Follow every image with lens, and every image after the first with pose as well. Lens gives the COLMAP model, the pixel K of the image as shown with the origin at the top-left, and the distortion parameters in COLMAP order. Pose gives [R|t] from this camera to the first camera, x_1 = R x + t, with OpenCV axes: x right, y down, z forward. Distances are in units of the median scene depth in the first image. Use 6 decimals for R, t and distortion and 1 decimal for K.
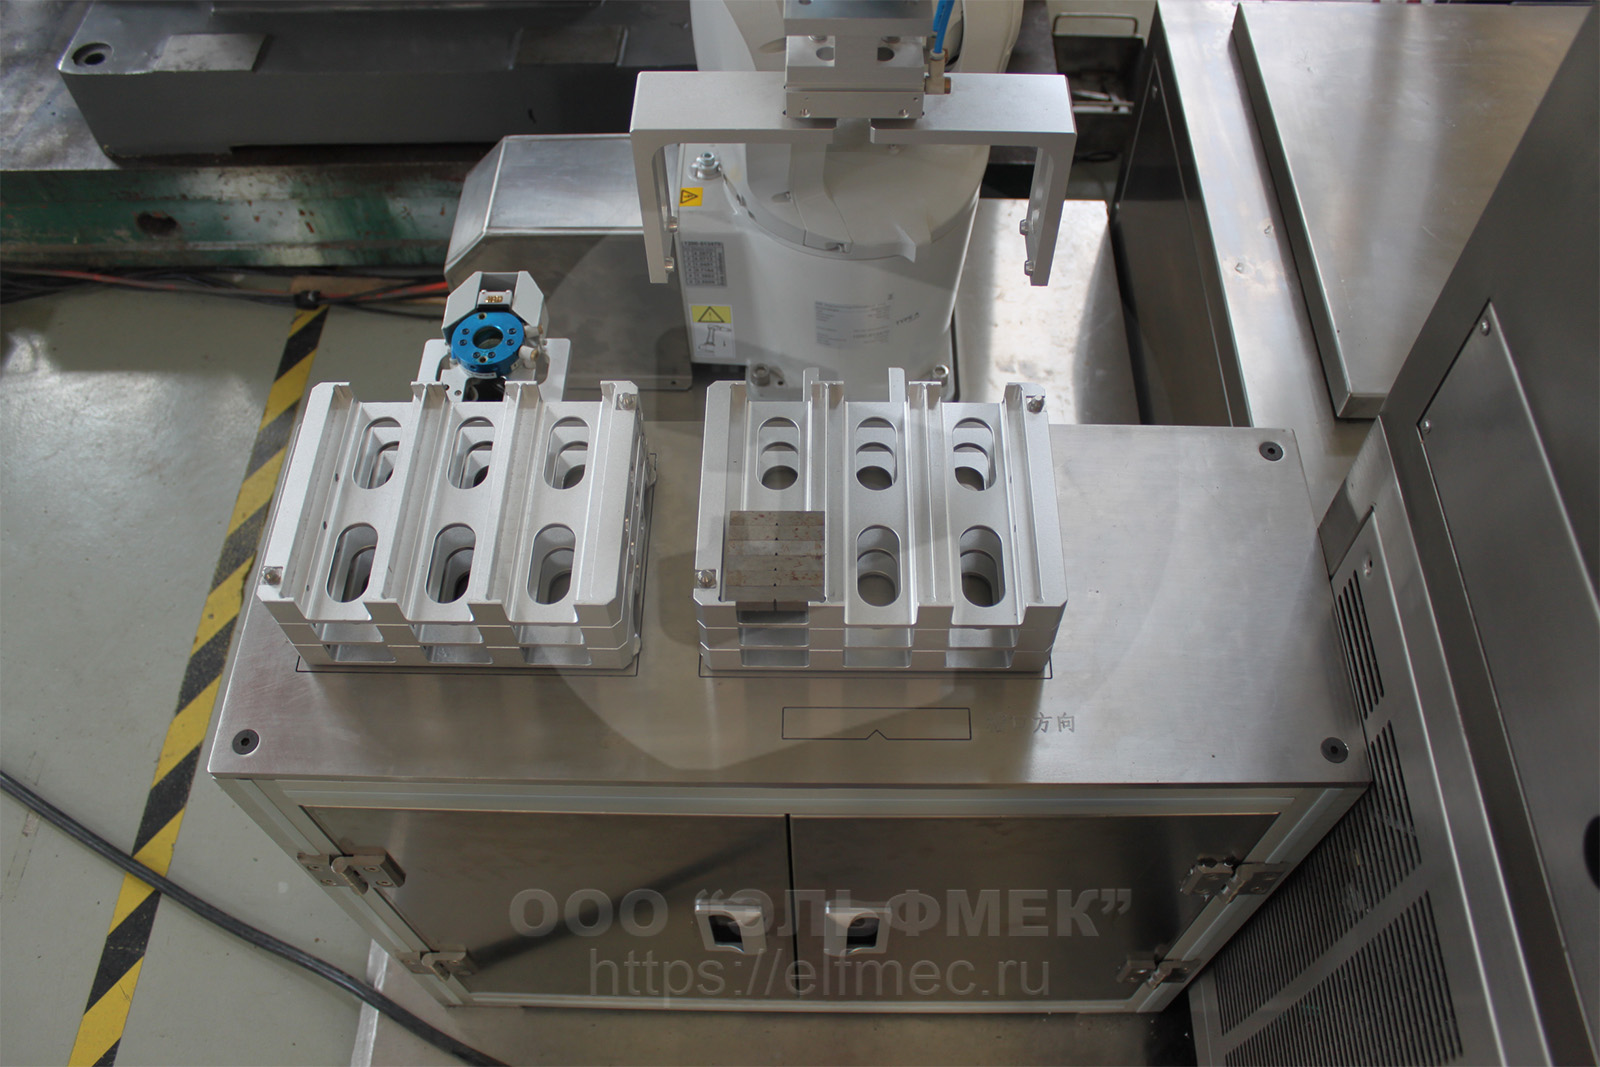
lens RADIAL K [[1320.2, 0, 809.7], [0, 1320.2, 532.8], [0, 0, 1]] dist [-0.169592, 0.145513]
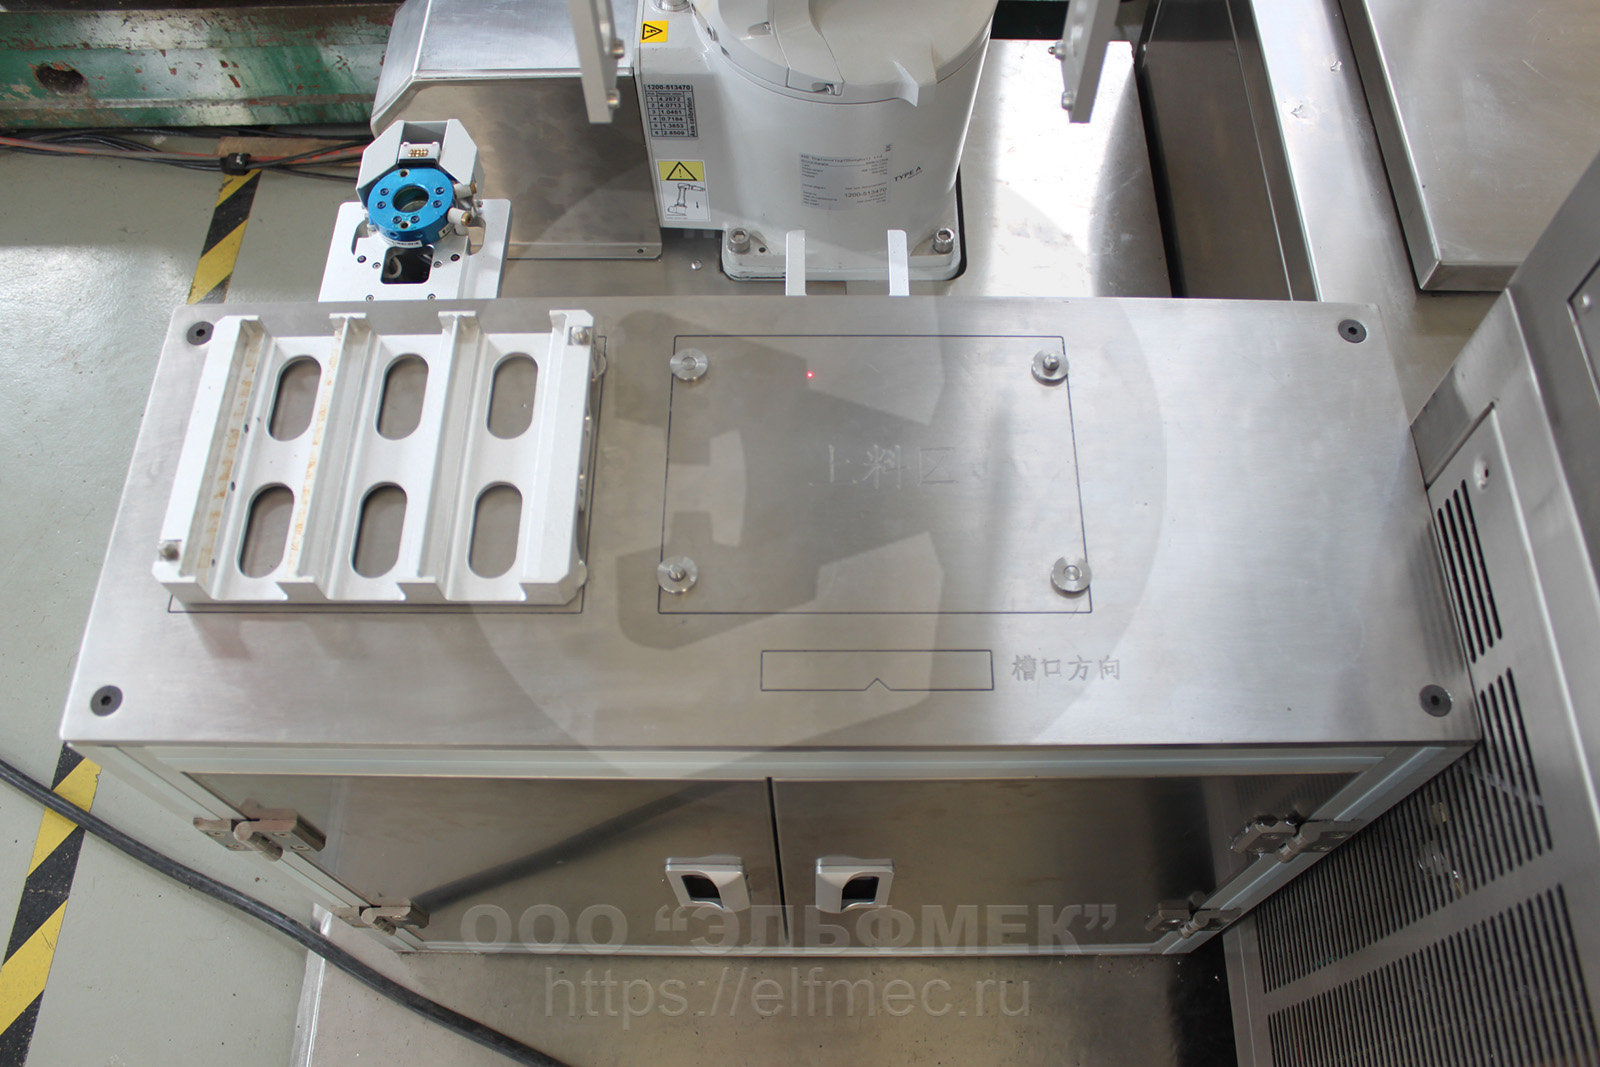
lens RADIAL K [[1320.2, 0, 809.7], [0, 1320.2, 532.8], [0, 0, 1]] dist [-0.169592, 0.145513]
pose [[0.999954, -0.007526, 0.005937, 0.003349], [0.006913, 0.995231, 0.097301, -0.013122], [-0.006641, -0.097255, 0.995237, 0.135927]]
